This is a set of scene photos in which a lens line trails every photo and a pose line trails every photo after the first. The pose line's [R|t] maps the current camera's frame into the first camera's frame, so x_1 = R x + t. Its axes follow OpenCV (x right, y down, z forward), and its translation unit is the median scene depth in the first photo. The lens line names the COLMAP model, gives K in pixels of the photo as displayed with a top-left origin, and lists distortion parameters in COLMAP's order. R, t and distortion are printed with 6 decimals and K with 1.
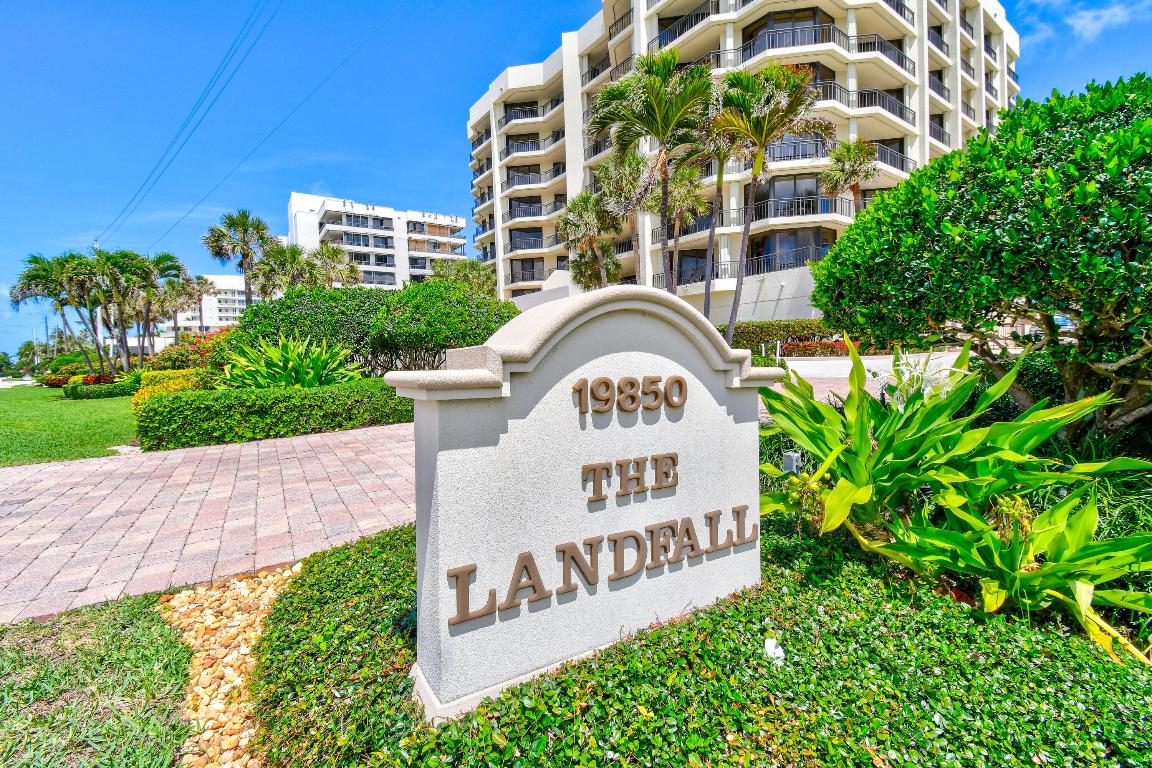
lens RADIAL K [[508.3, 0, 582.6], [0, 508.3, 381.8], [0, 0, 1]] dist [0.034319, -0.027356]
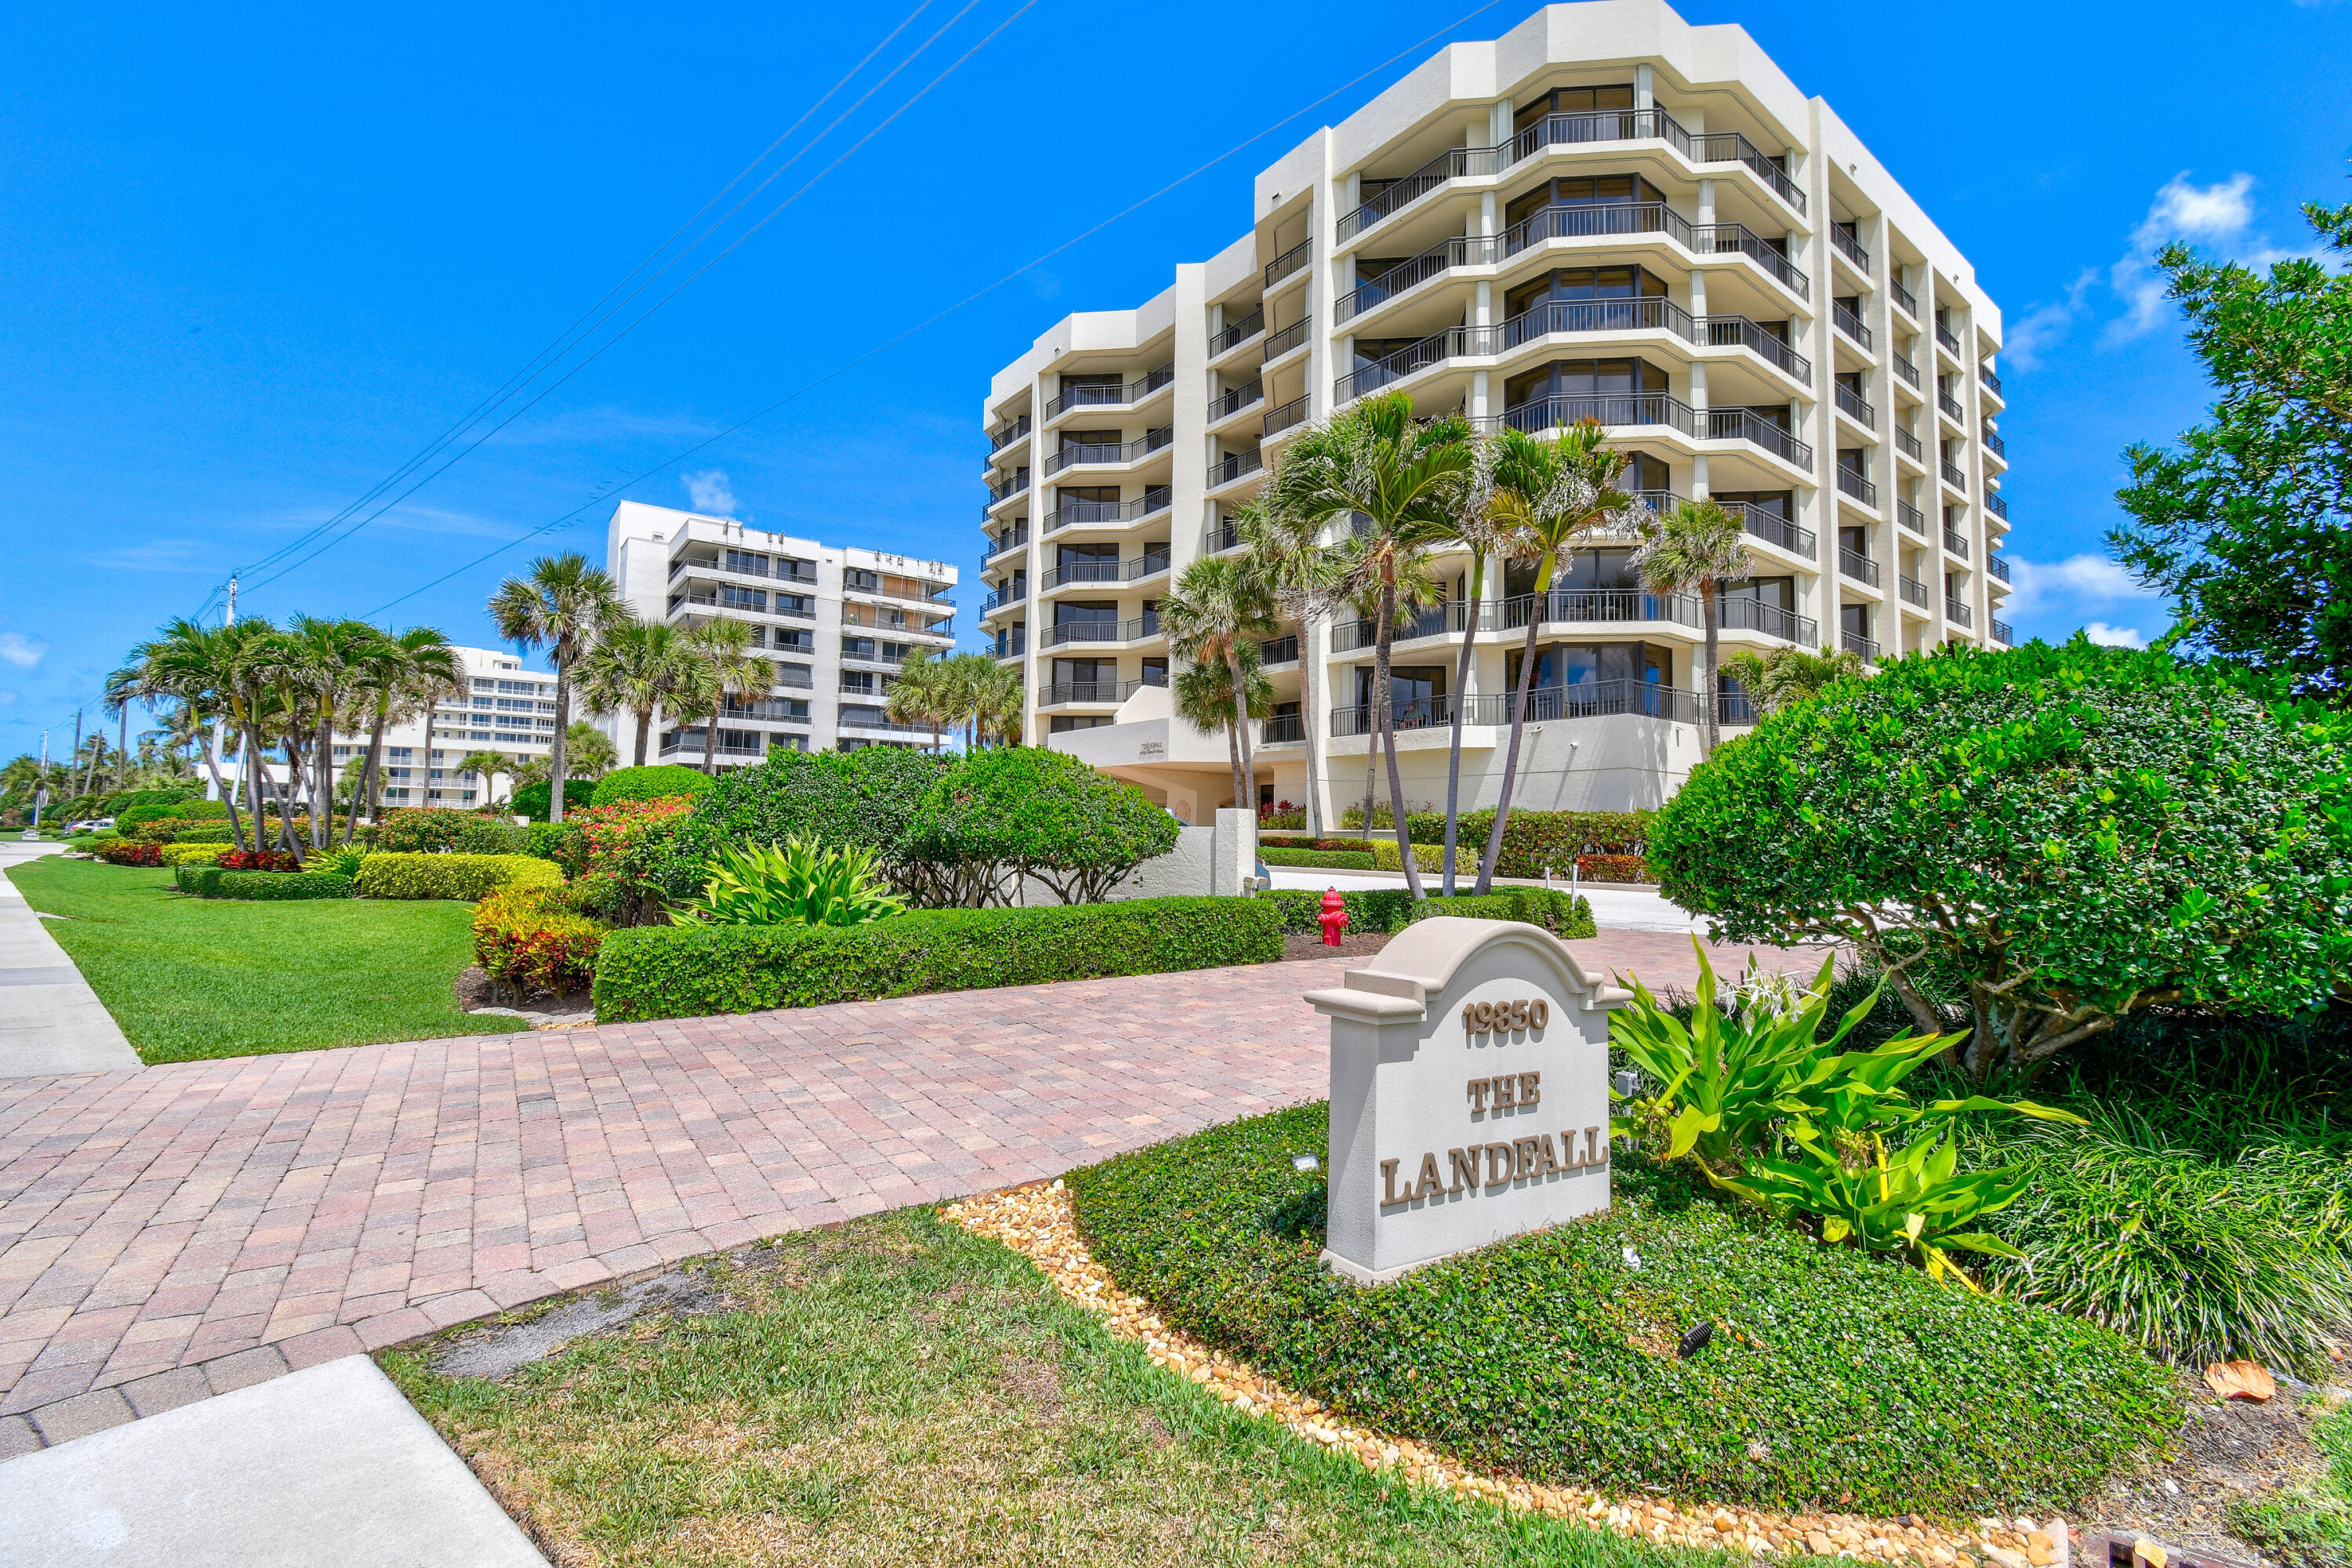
lens RADIAL K [[1037.8, 0, 1189.5], [0, 1037.8, 779.5], [0, 0, 1]] dist [0.034319, -0.027356]
pose [[0.998461, 0.049748, 0.024492, -0.047397], [-0.046757, 0.992786, -0.110410, -0.014584], [-0.029808, 0.109095, 0.993584, -0.092243]]
